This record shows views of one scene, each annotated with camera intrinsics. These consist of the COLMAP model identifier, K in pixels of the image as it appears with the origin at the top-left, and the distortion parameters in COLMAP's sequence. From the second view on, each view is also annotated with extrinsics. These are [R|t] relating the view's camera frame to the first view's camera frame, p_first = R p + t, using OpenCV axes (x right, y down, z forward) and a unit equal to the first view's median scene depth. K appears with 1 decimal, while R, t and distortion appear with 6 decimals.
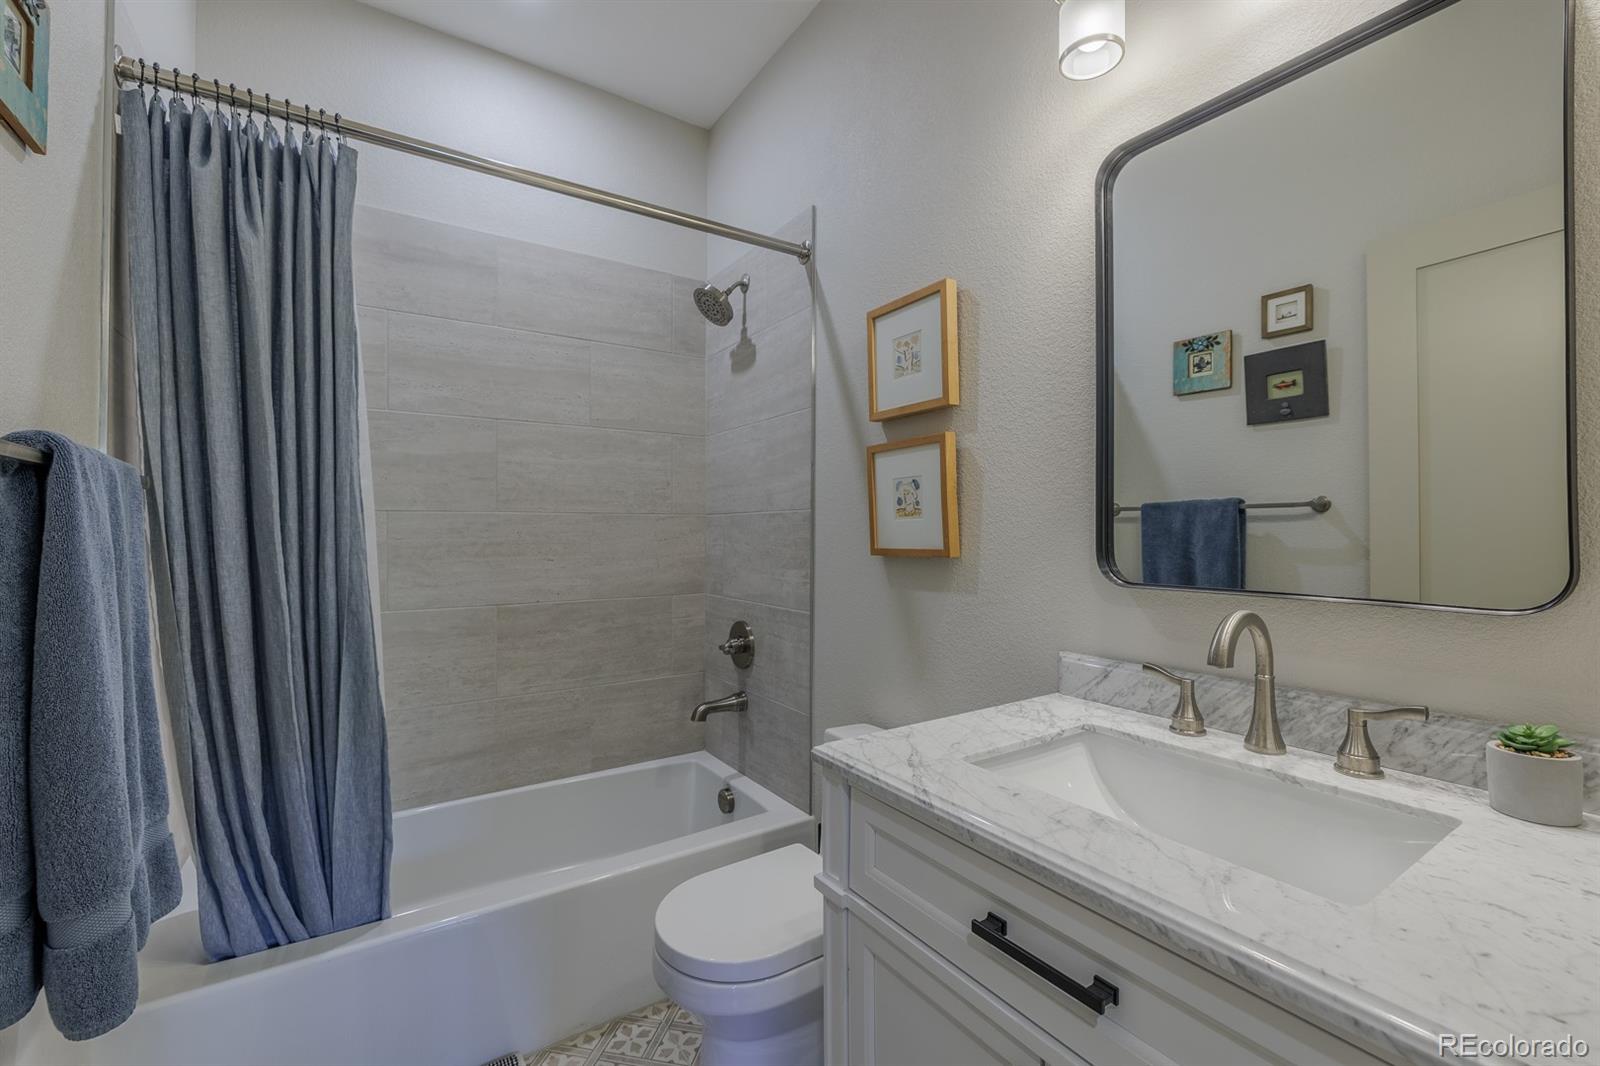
lens RADIAL K [[667.8, 0, 802.5], [0, 667.8, 531.6], [0, 0, 1]] dist [-0.001197, -0.000956]
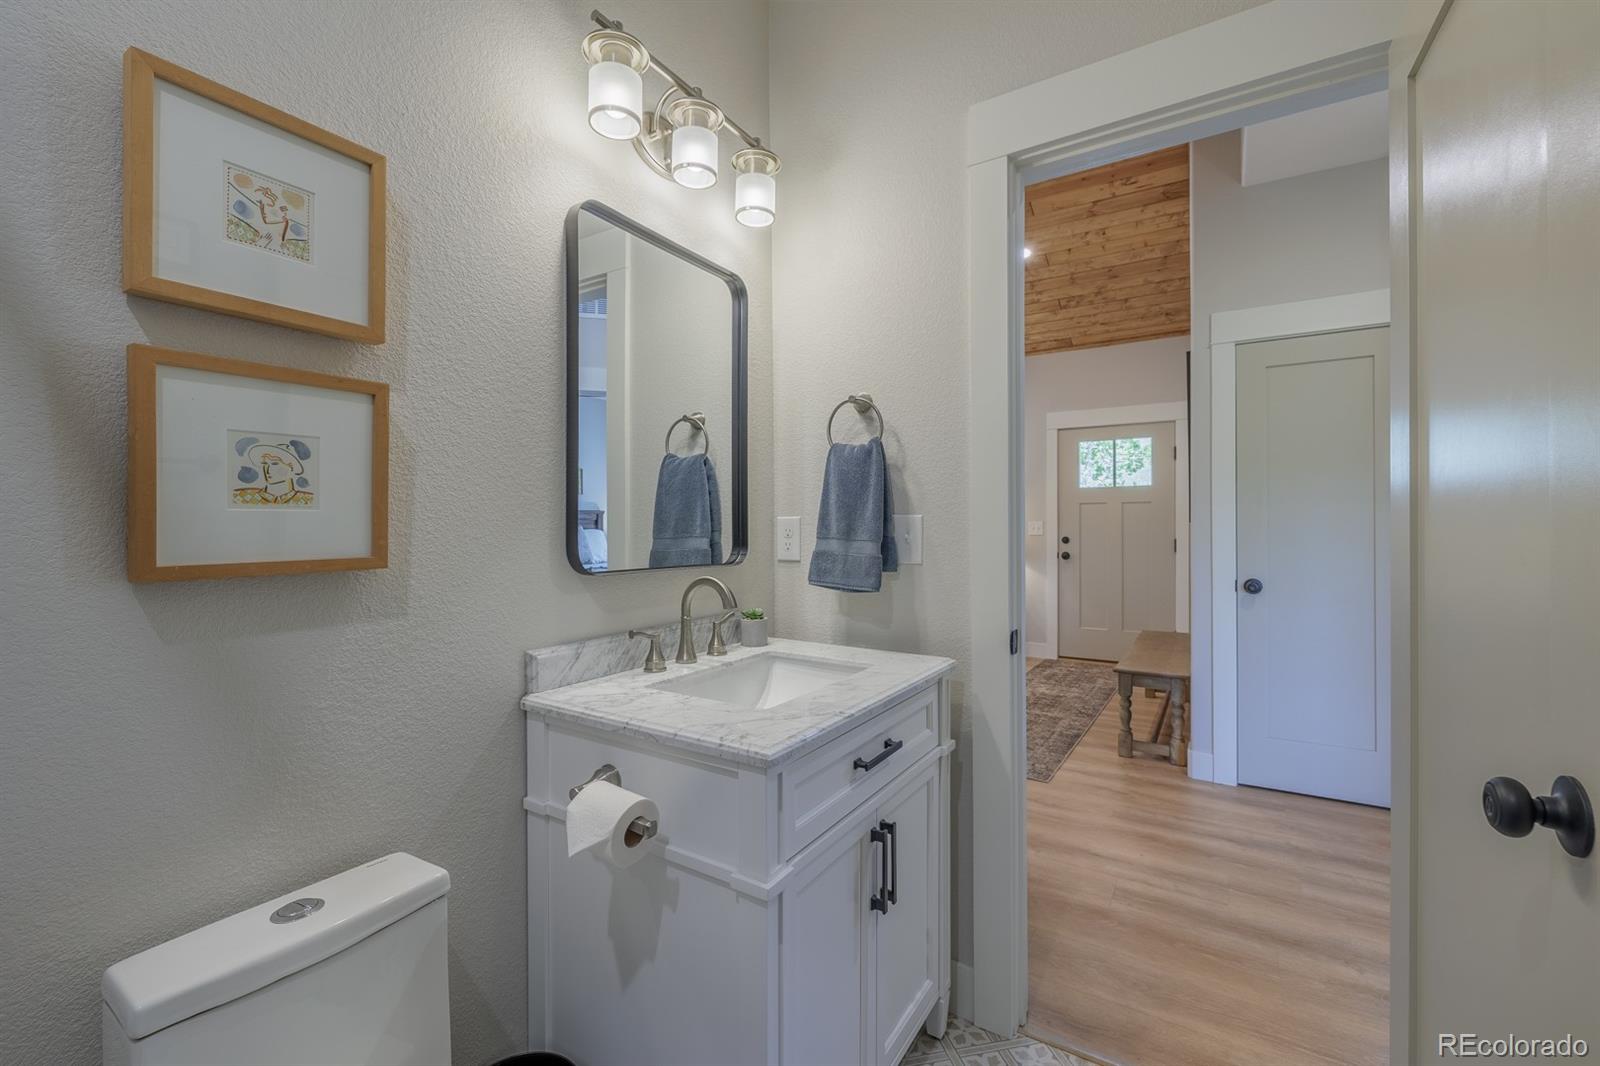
lens RADIAL K [[667.8, 0, 806.5], [0, 667.8, 526.6], [0, 0, 1]] dist [-0.001197, -0.000956]
pose [[-0.417574, 0.000426, 0.908643, -0.546412], [0.001388, 0.999999, 0.000169, -0.002929], [-0.908642, 0.001331, -0.417574, 0.843140]]
